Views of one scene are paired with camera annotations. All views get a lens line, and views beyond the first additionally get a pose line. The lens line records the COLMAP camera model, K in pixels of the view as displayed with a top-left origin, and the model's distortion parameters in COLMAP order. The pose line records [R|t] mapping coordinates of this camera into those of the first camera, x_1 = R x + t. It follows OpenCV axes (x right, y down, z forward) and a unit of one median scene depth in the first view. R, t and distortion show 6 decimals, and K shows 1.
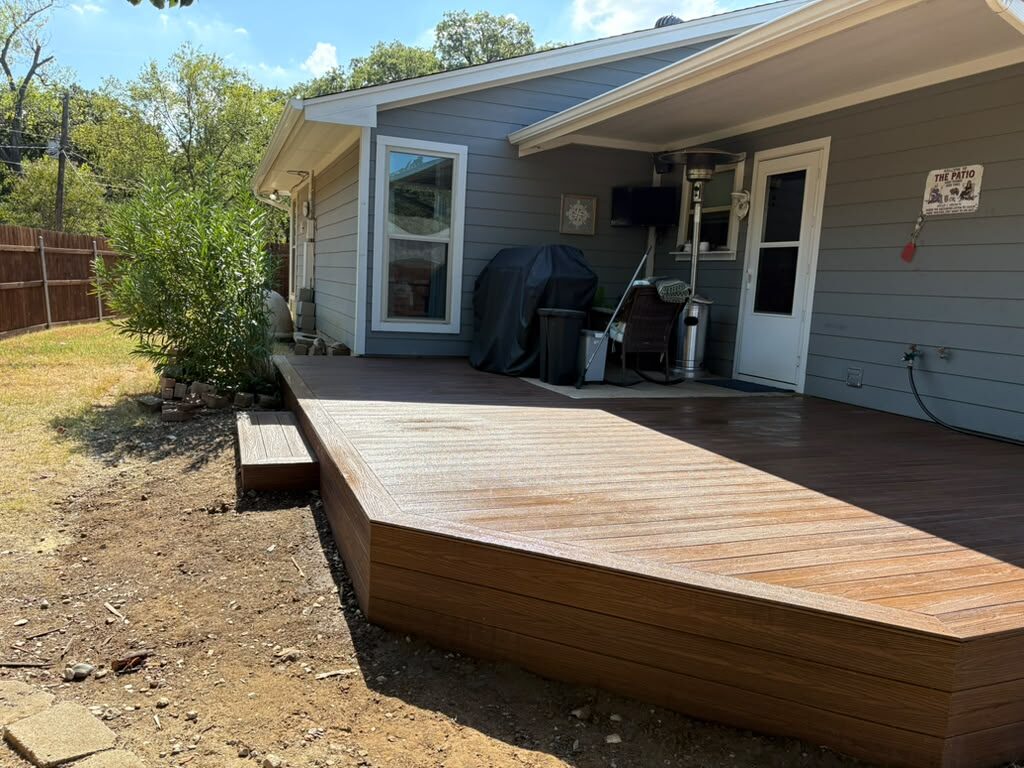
lens RADIAL K [[771.5, 0, 510.3], [0, 771.5, 379.1], [0, 0, 1]] dist [0.031442, -0.029220]
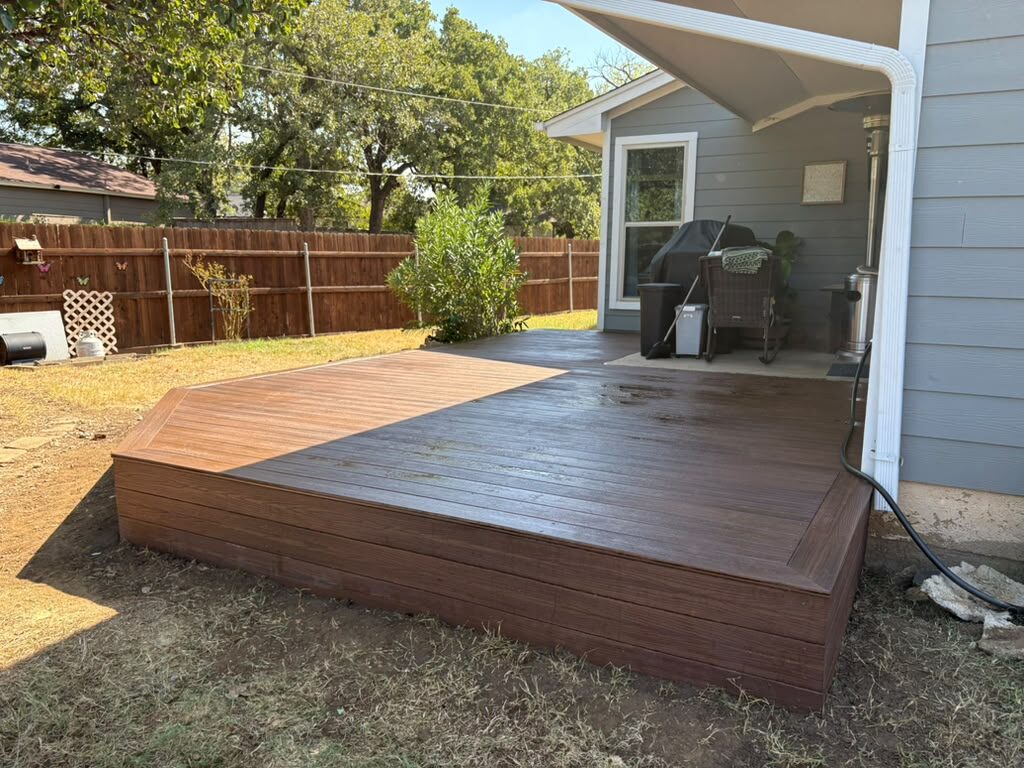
lens RADIAL K [[771.5, 0, 509.4], [0, 771.5, 384.8], [0, 0, 1]] dist [0.031442, -0.029220]
pose [[0.645441, 0.073127, -0.760301, 0.761926], [-0.065657, 0.997034, 0.040159, 0.017618], [0.760983, 0.023999, 0.648328, 0.174189]]
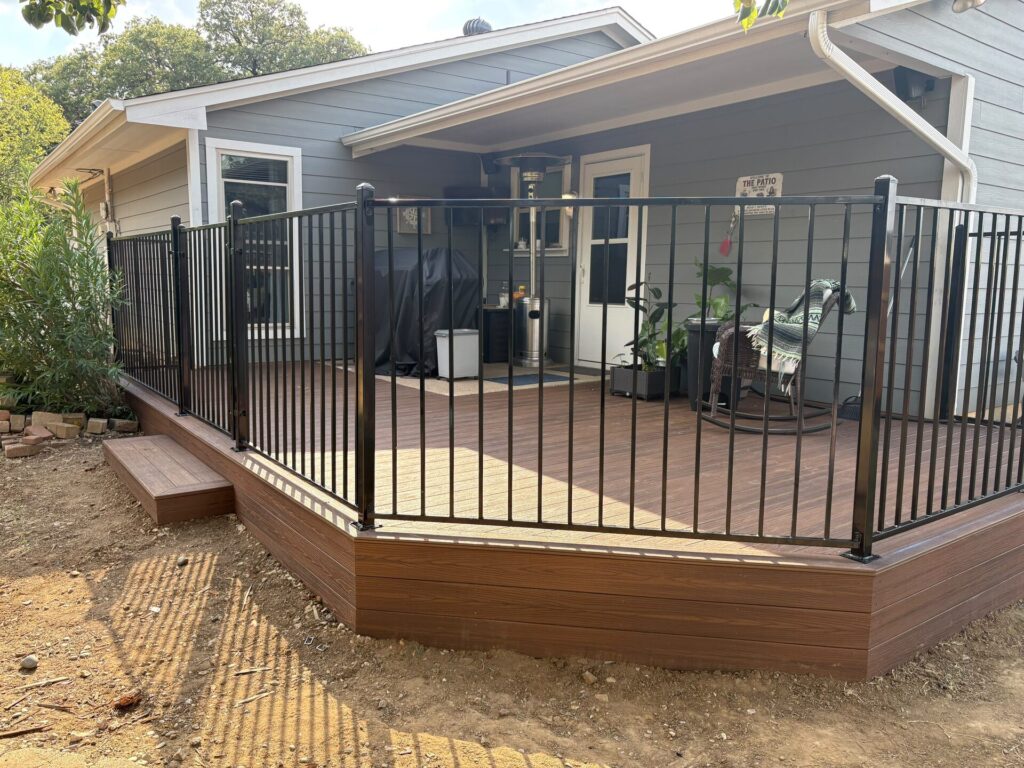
lens RADIAL K [[771.5, 0, 503.1], [0, 771.5, 382.9], [0, 0, 1]] dist [0.031442, -0.029220]
pose [[0.964383, -0.075416, 0.253532, -0.101936], [0.069887, 0.997081, 0.030756, -0.019495], [-0.255111, -0.011942, 0.966838, -0.028141]]
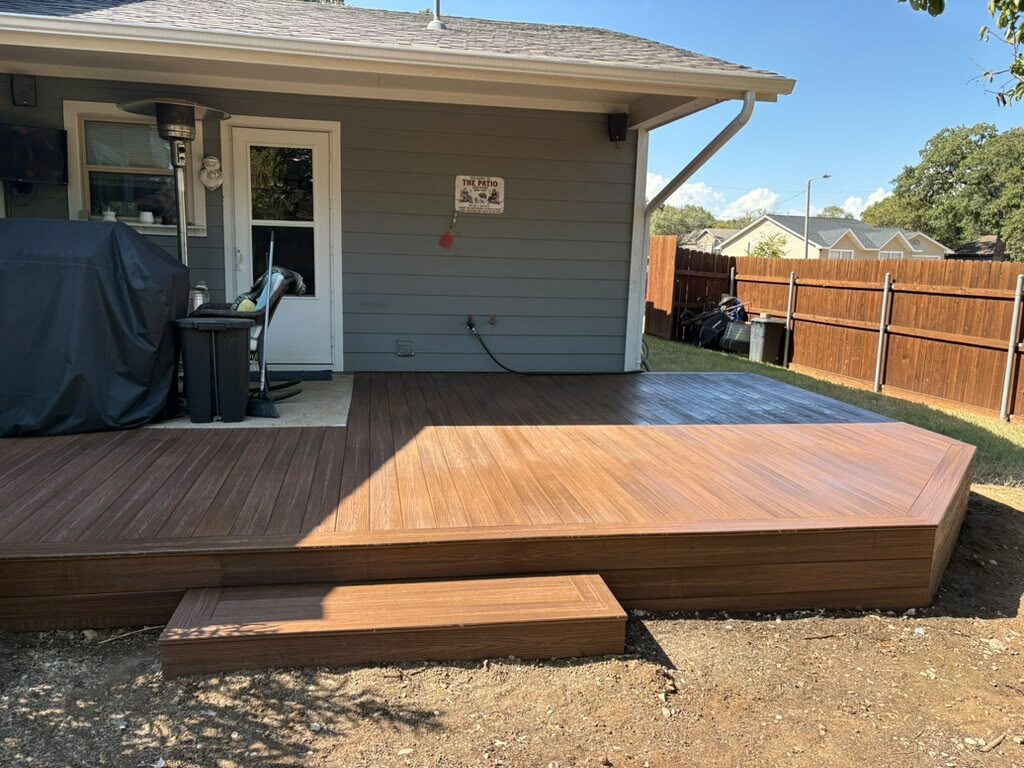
lens RADIAL K [[771.5, 0, 516.5], [0, 771.5, 381.3], [0, 0, 1]] dist [0.031442, -0.029220]
pose [[0.193047, -0.199413, 0.960712, -0.618599], [0.101139, 0.977958, 0.182670, -0.143238], [-0.975963, 0.061901, 0.208960, 0.591531]]
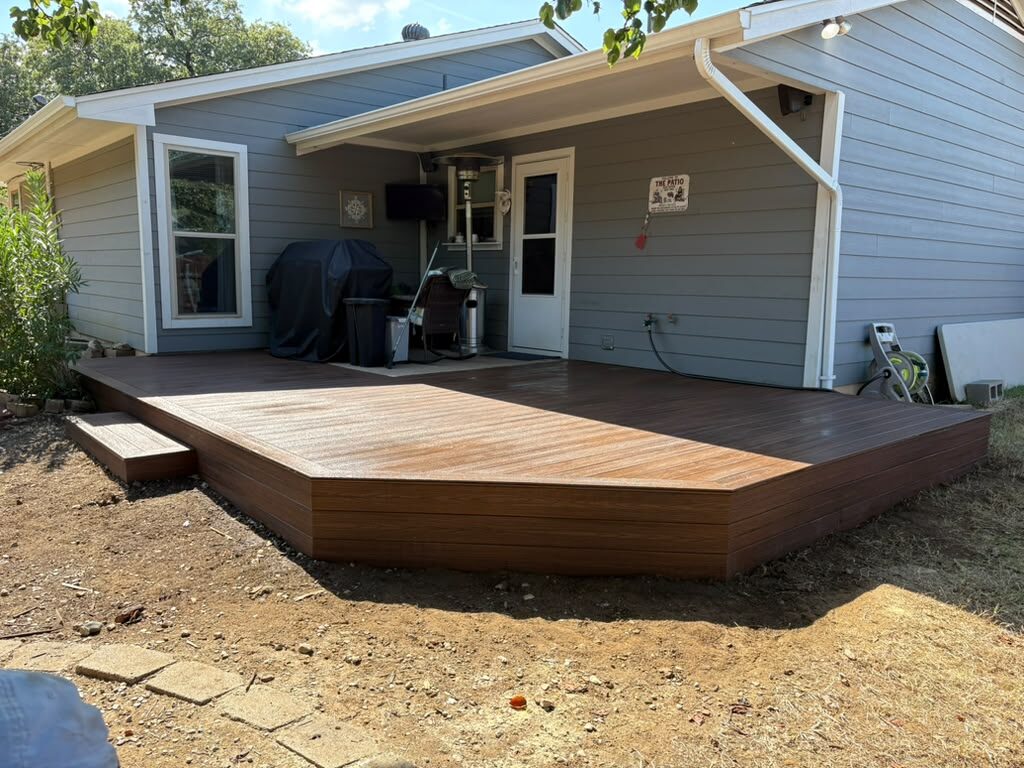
lens RADIAL K [[771.5, 0, 507.7], [0, 771.5, 380.6], [0, 0, 1]] dist [0.031442, -0.029220]
pose [[0.940491, -0.083412, 0.329423, -0.120731], [0.076167, 0.996485, 0.034863, 0.003642], [-0.331173, -0.007697, 0.943539, -0.119725]]
